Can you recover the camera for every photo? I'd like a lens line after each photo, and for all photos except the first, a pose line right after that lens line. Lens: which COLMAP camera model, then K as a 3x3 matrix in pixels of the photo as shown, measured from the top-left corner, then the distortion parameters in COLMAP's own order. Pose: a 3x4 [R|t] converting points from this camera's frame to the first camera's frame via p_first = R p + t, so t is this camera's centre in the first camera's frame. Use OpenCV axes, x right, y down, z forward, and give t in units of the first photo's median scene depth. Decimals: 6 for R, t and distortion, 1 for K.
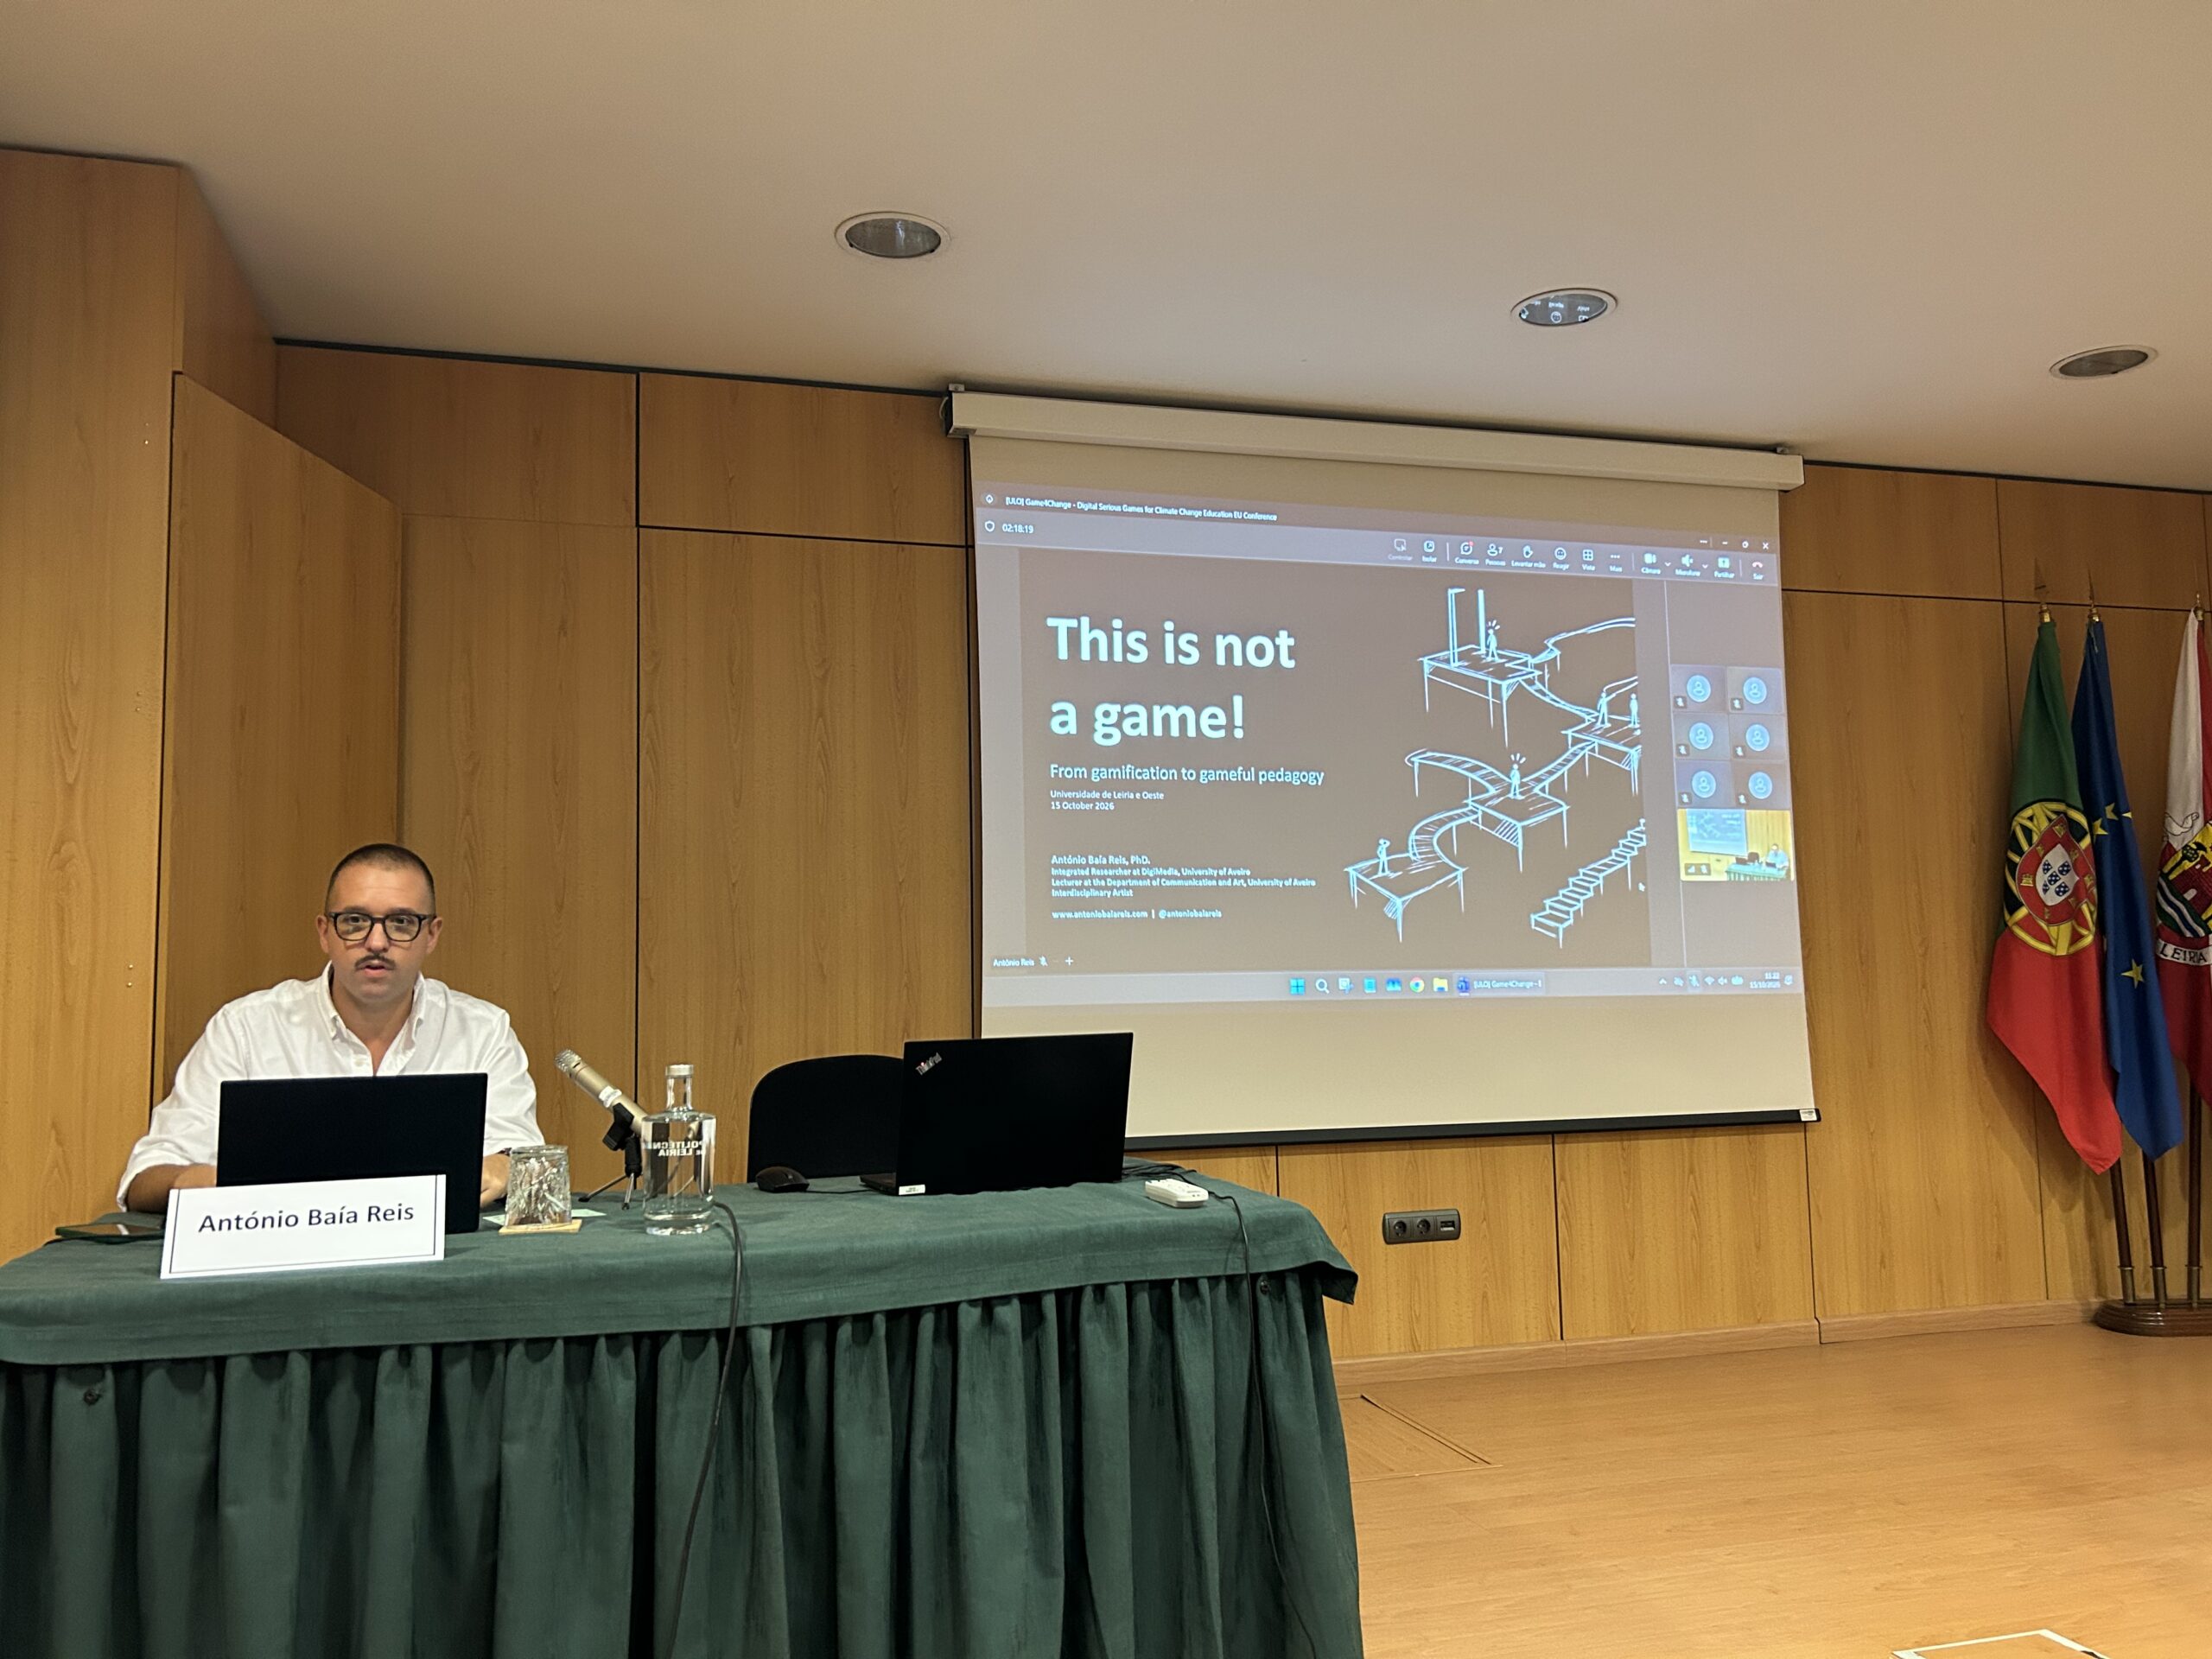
lens RADIAL K [[1678.4, 0, 1092.6], [0, 1678.4, 830.8], [0, 0, 1]] dist [0.039542, -0.049119]
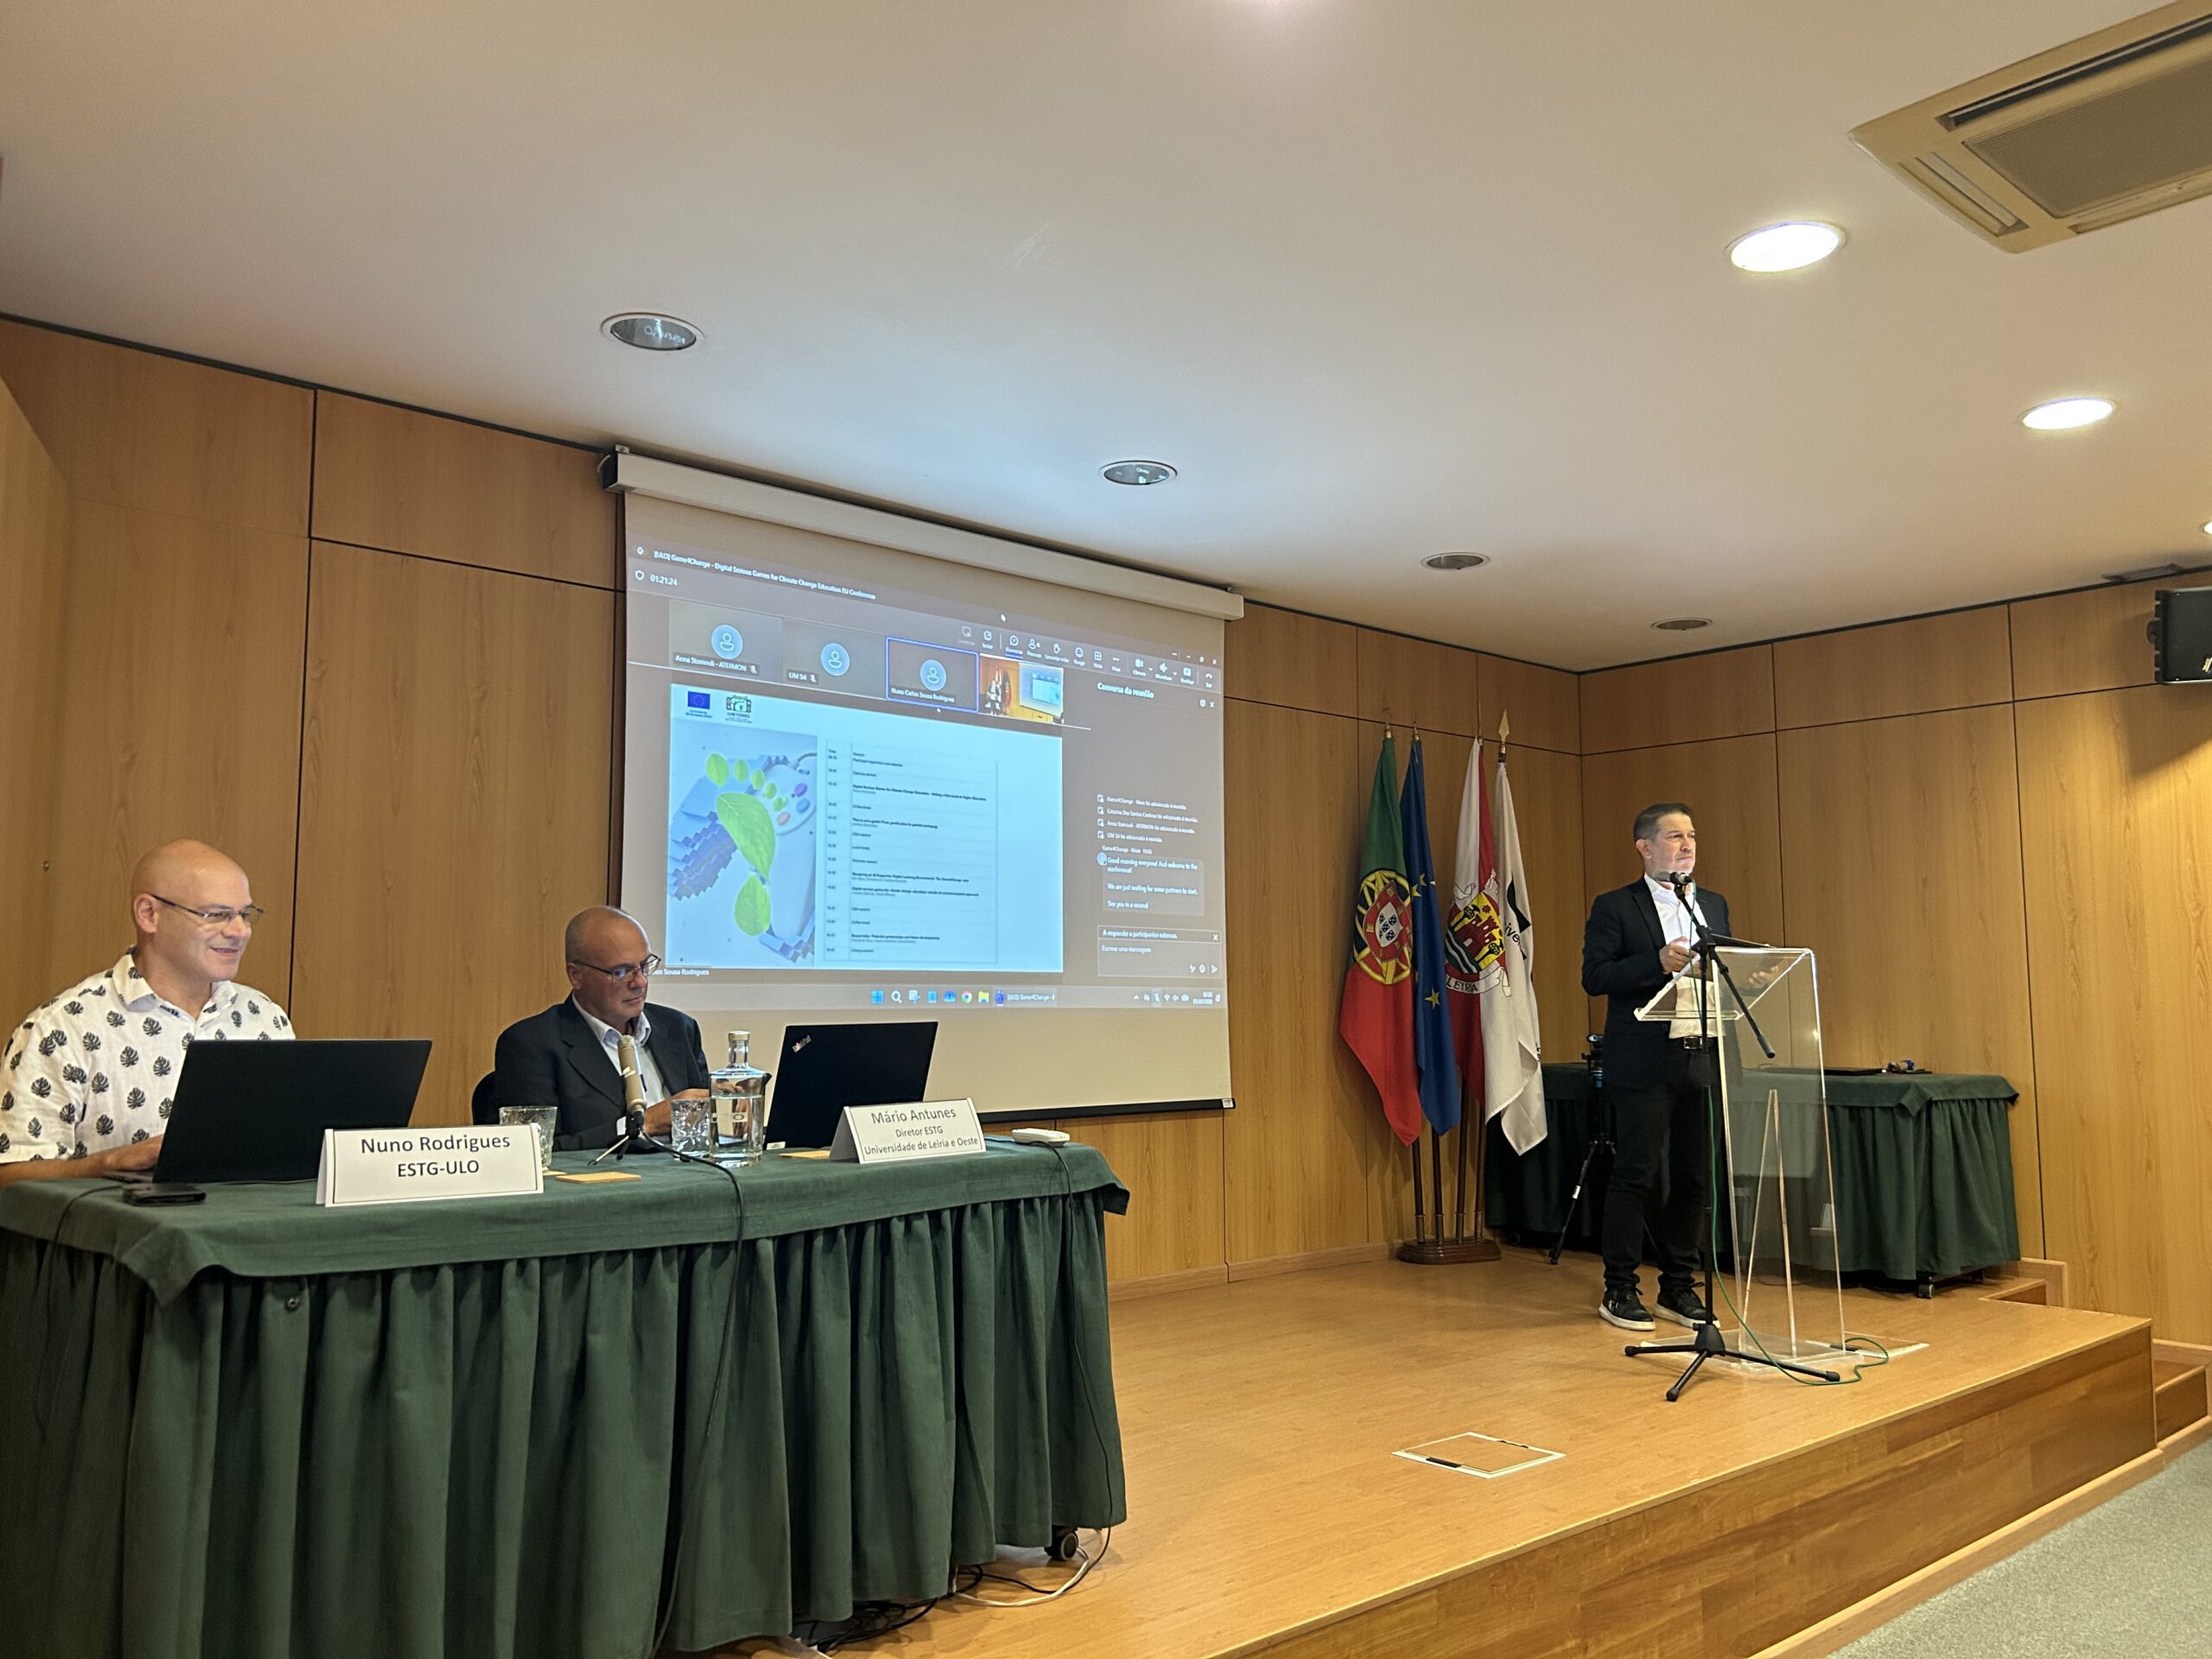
lens RADIAL K [[1678.4, 0, 1099.2], [0, 1678.4, 812.8], [0, 0, 1]] dist [0.039542, -0.049119]
pose [[0.901576, 0.064863, 0.427730, -0.284392], [-0.053261, 0.997817, -0.039049, 0.002457], [-0.429329, 0.012424, 0.903063, -0.149164]]
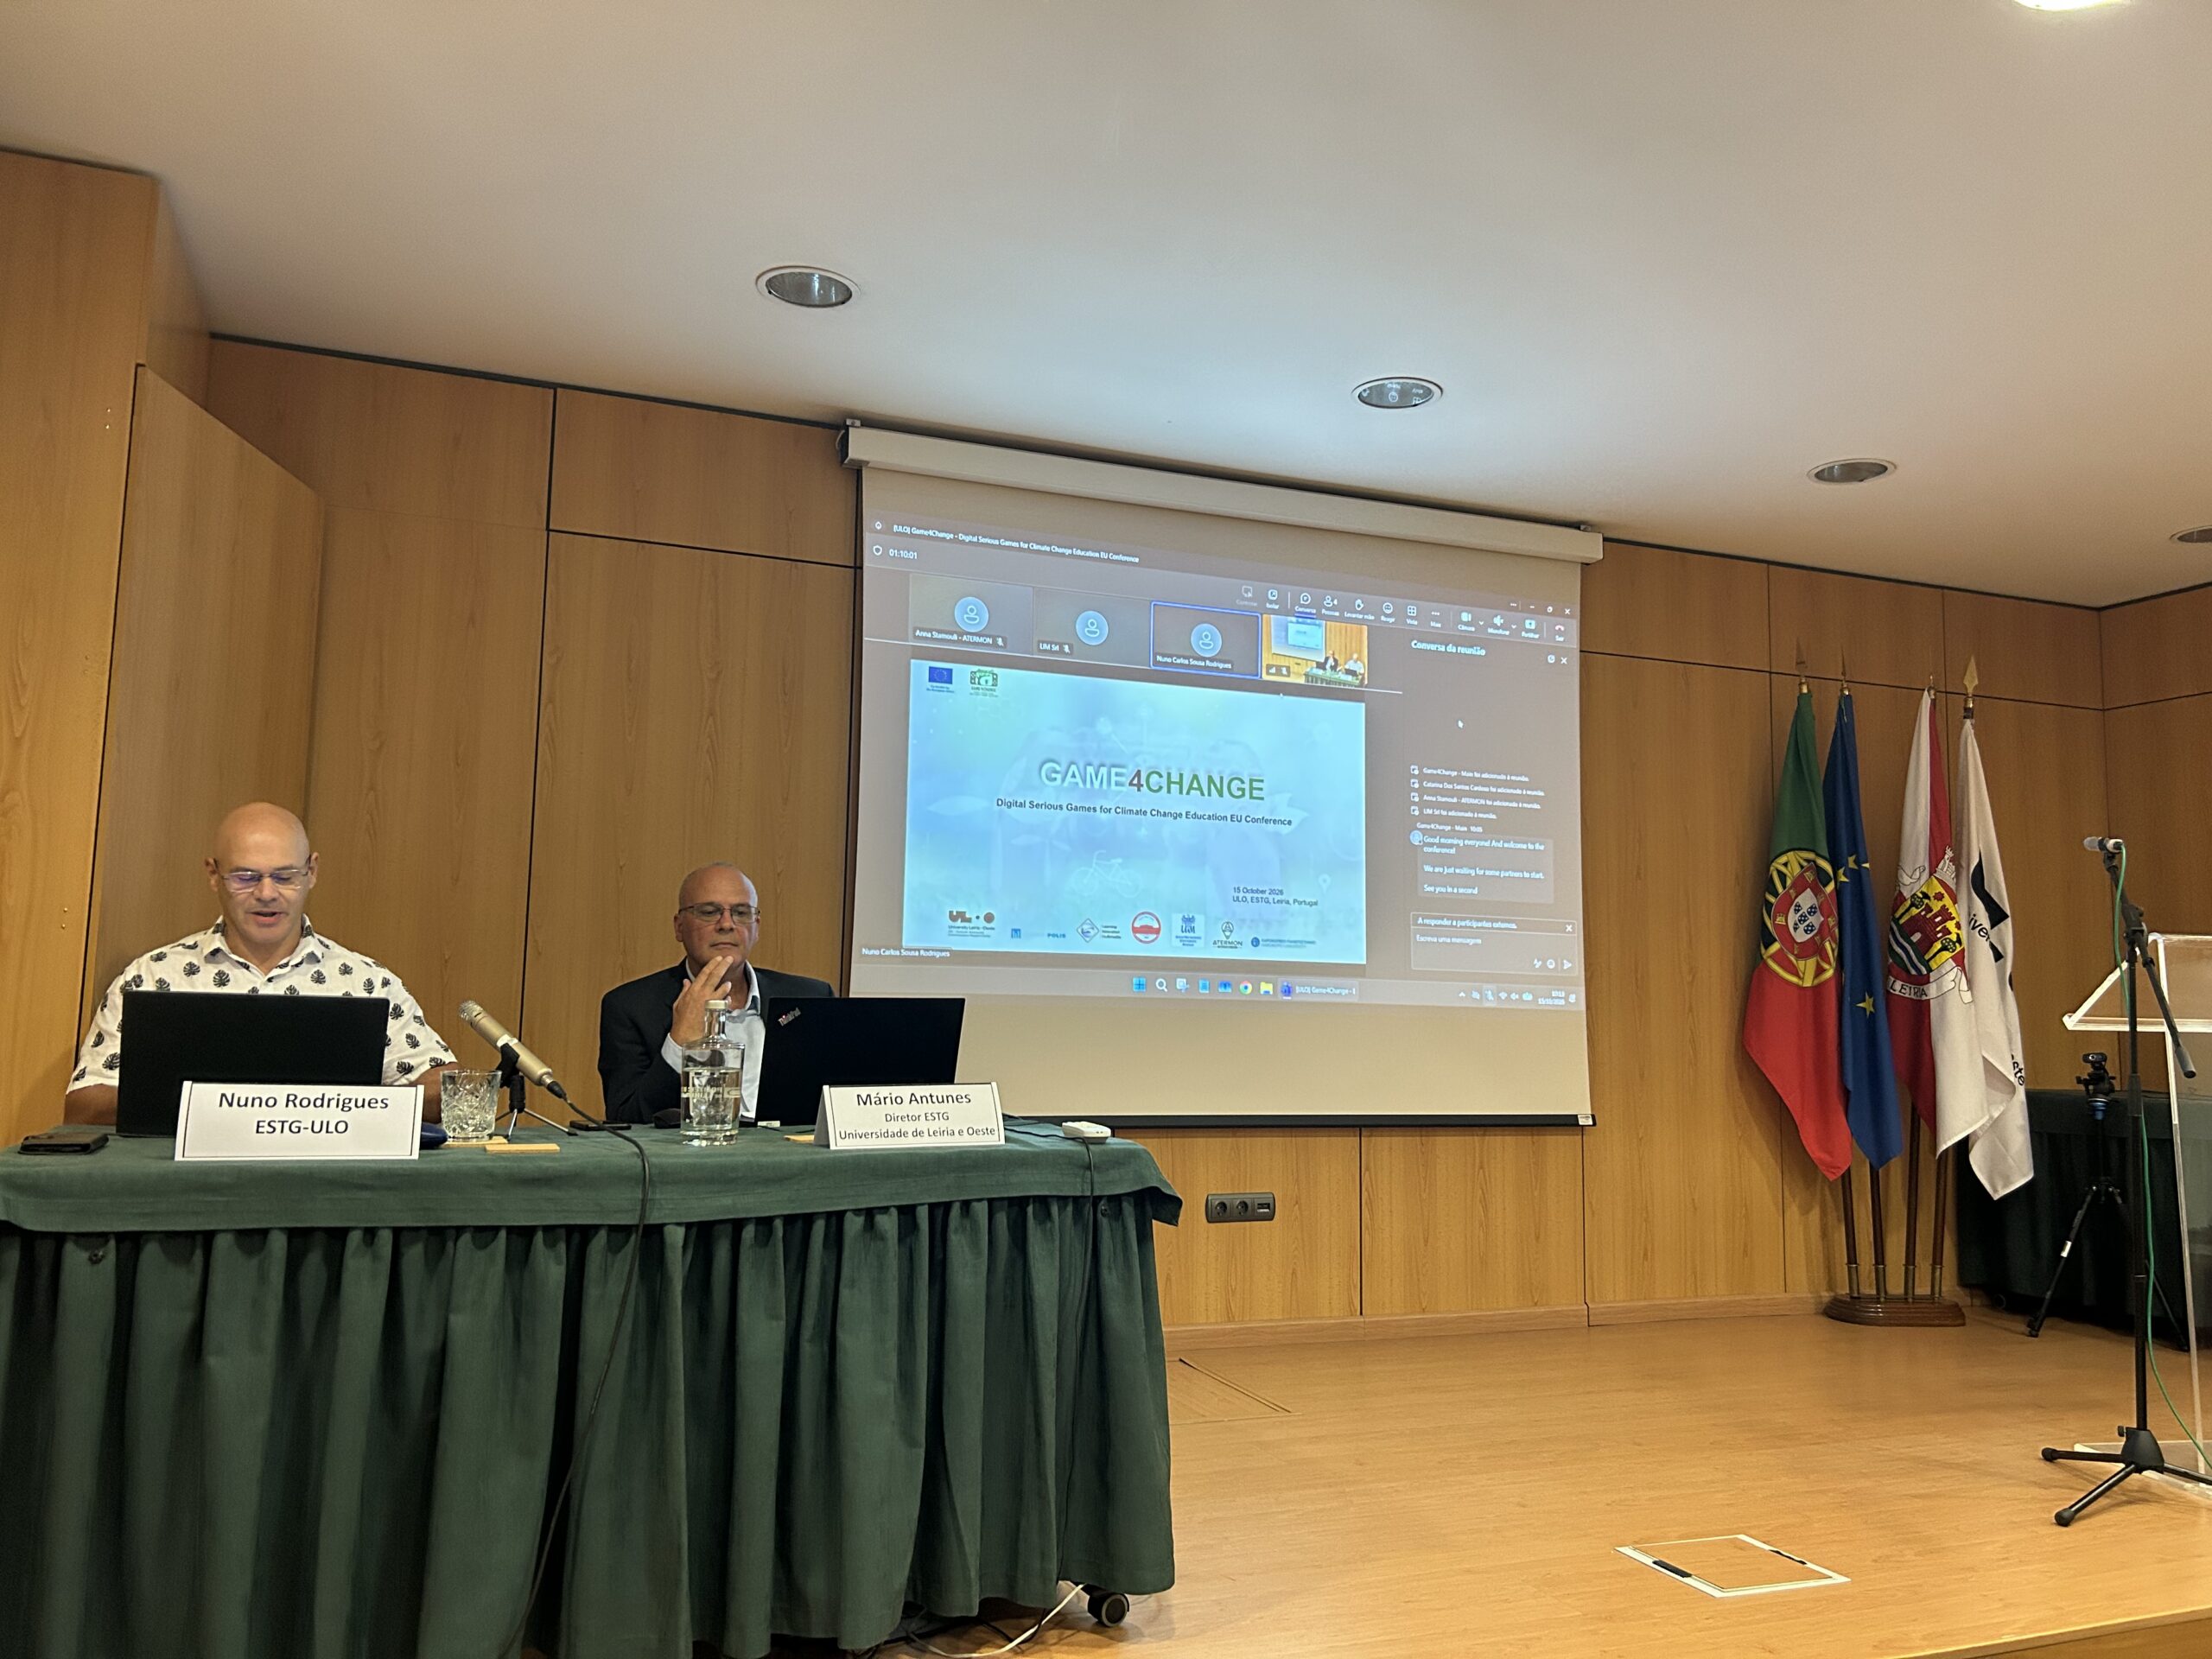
lens RADIAL K [[1678.4, 0, 1103.0], [0, 1678.4, 809.8], [0, 0, 1]] dist [0.039542, -0.049119]
pose [[0.994029, 0.048017, 0.097985, -0.016243], [-0.045166, 0.998495, -0.031113, 0.015775], [-0.099331, 0.026501, 0.994701, -0.105994]]
